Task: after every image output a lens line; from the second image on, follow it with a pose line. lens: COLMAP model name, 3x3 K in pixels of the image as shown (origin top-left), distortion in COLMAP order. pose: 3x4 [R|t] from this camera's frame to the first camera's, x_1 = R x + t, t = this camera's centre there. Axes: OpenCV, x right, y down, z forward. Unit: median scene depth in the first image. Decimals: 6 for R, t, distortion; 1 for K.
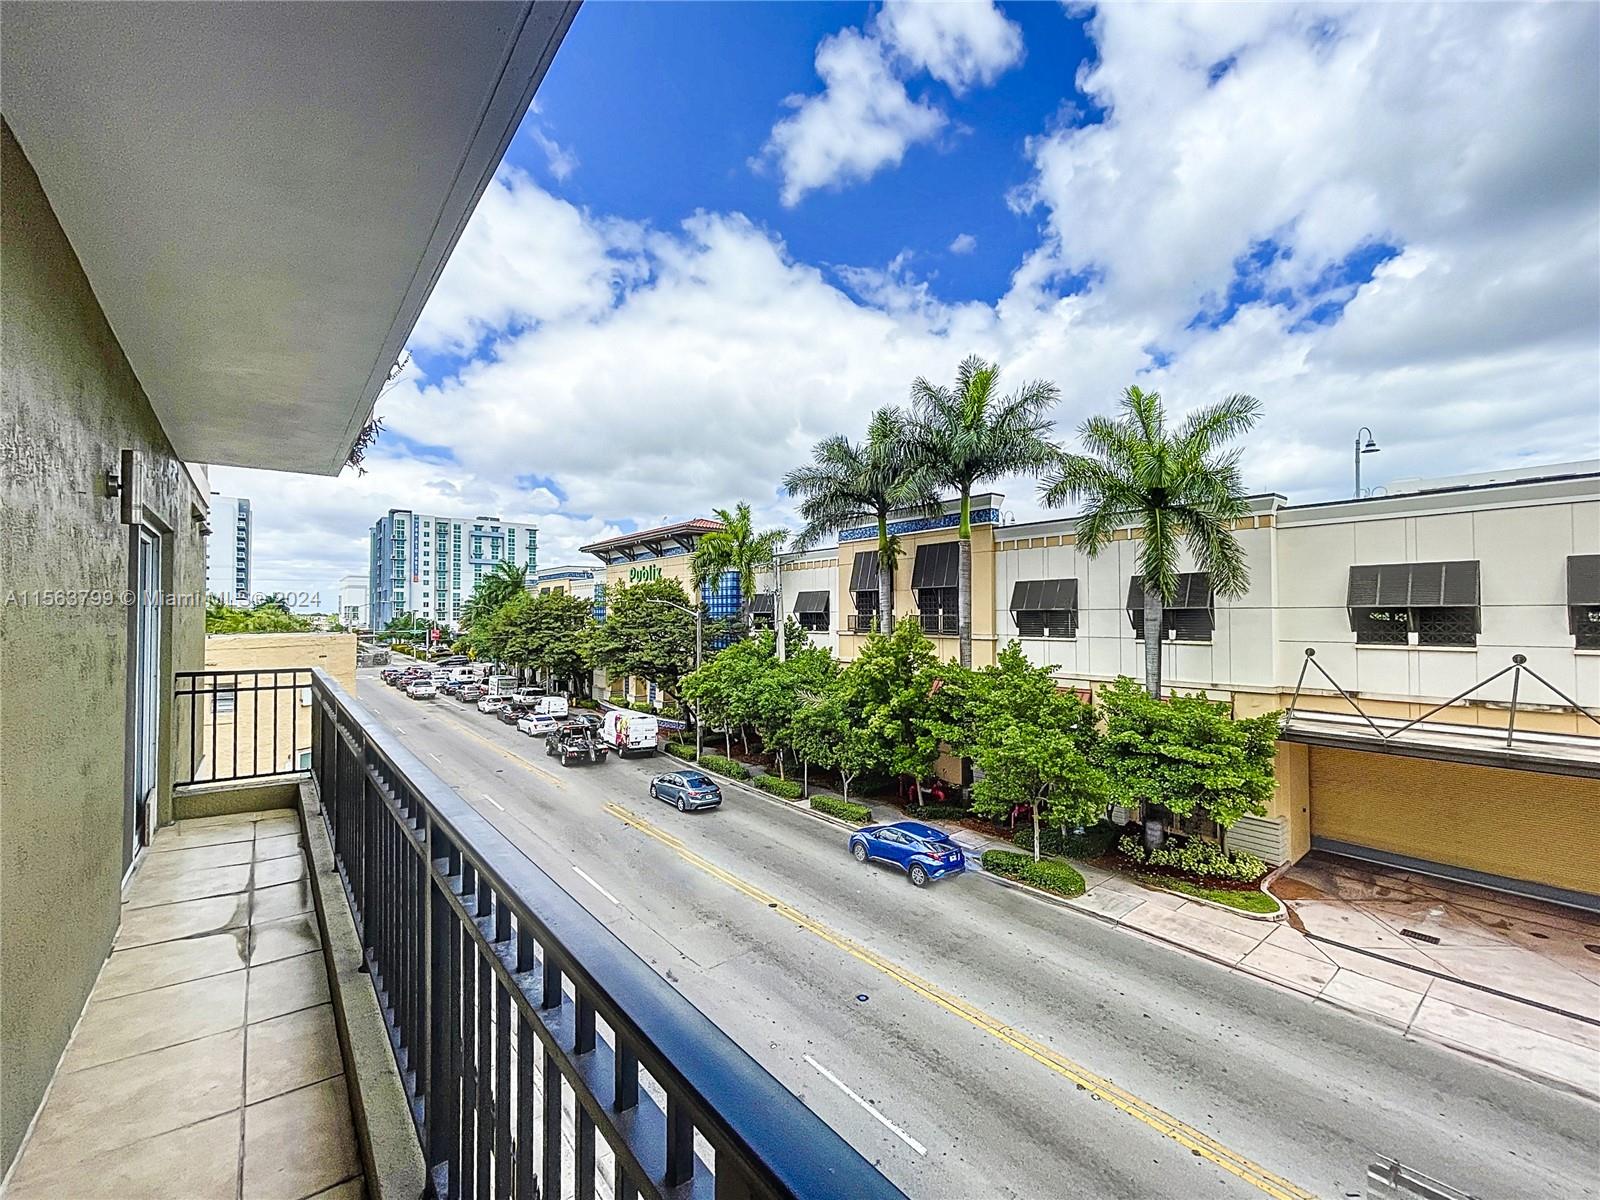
lens RADIAL K [[689.2, 0, 798.1], [0, 689.2, 633.3], [0, 0, 1]] dist [-0.000295, -0.000108]
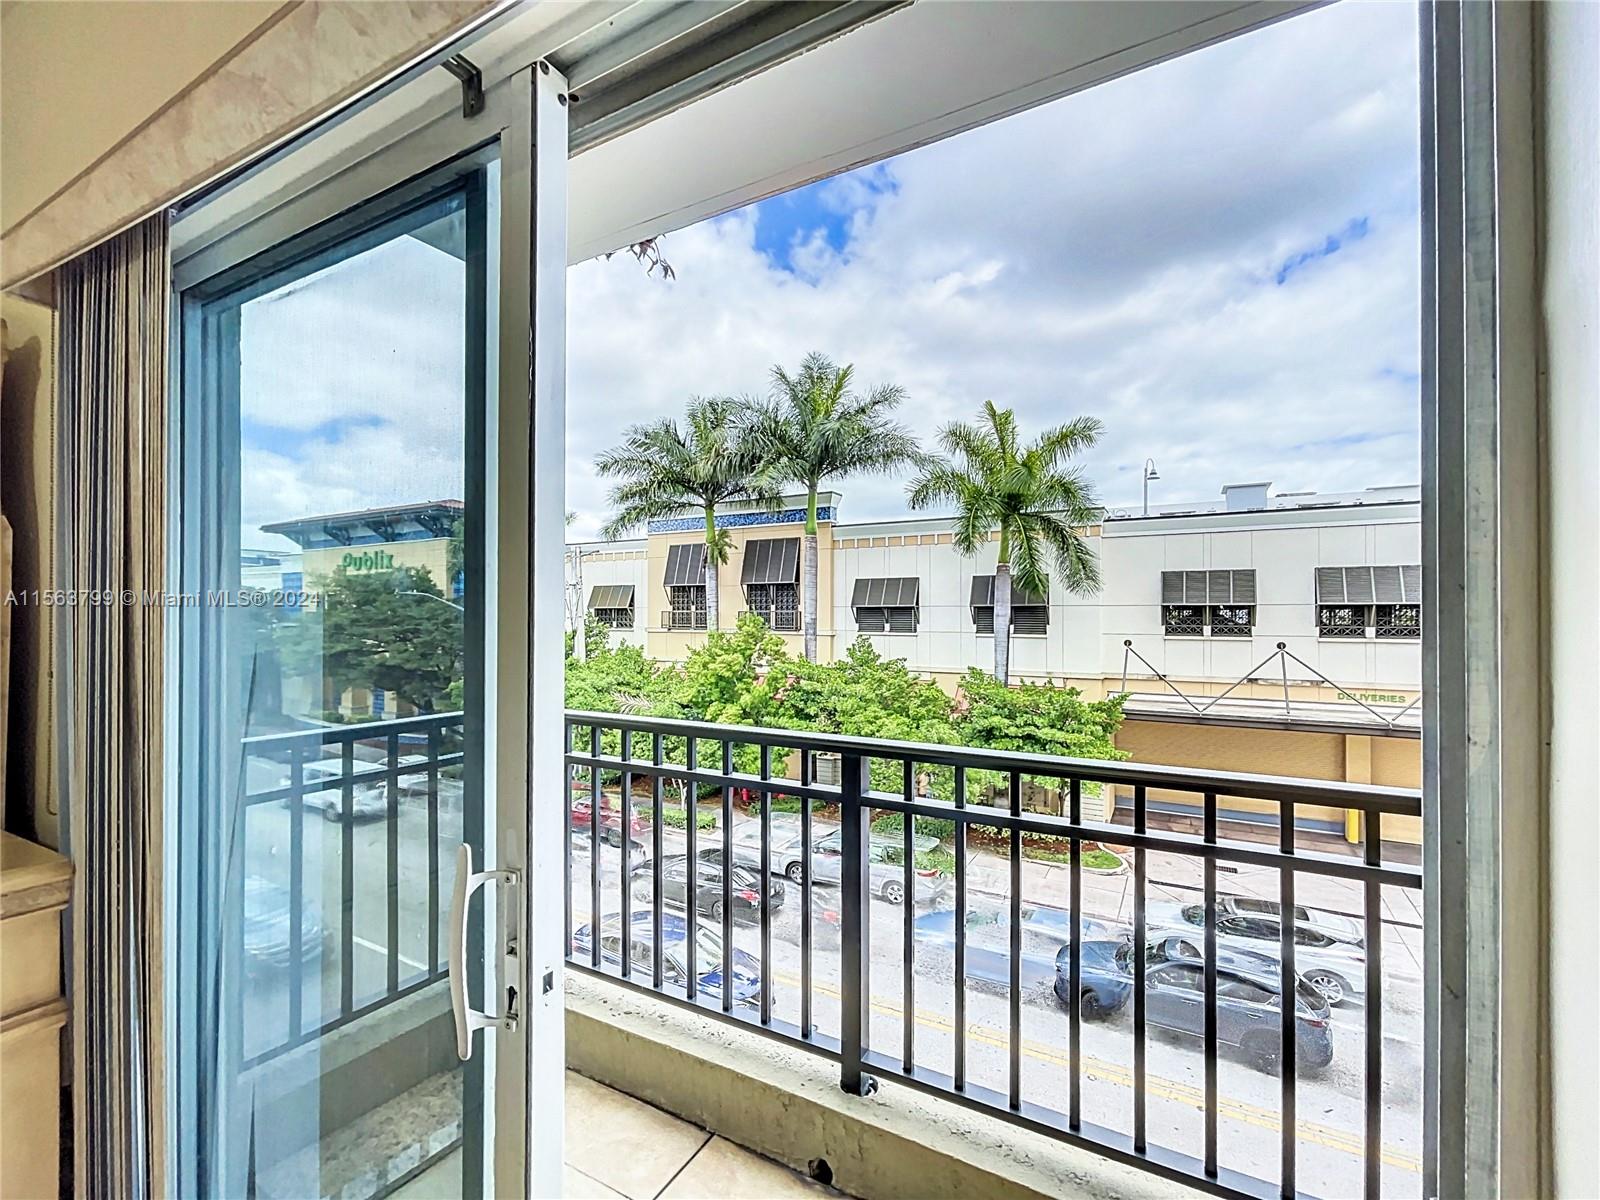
lens RADIAL K [[689.2, 0, 798.1], [0, 689.2, 633.3], [0, 0, 1]] dist [-0.000295, -0.000108]
pose [[0.925424, -0.006794, 0.378871, -0.157292], [0.005662, 0.999976, 0.004103, 0.001898], [-0.378890, -0.001652, 0.925440, 0.080993]]
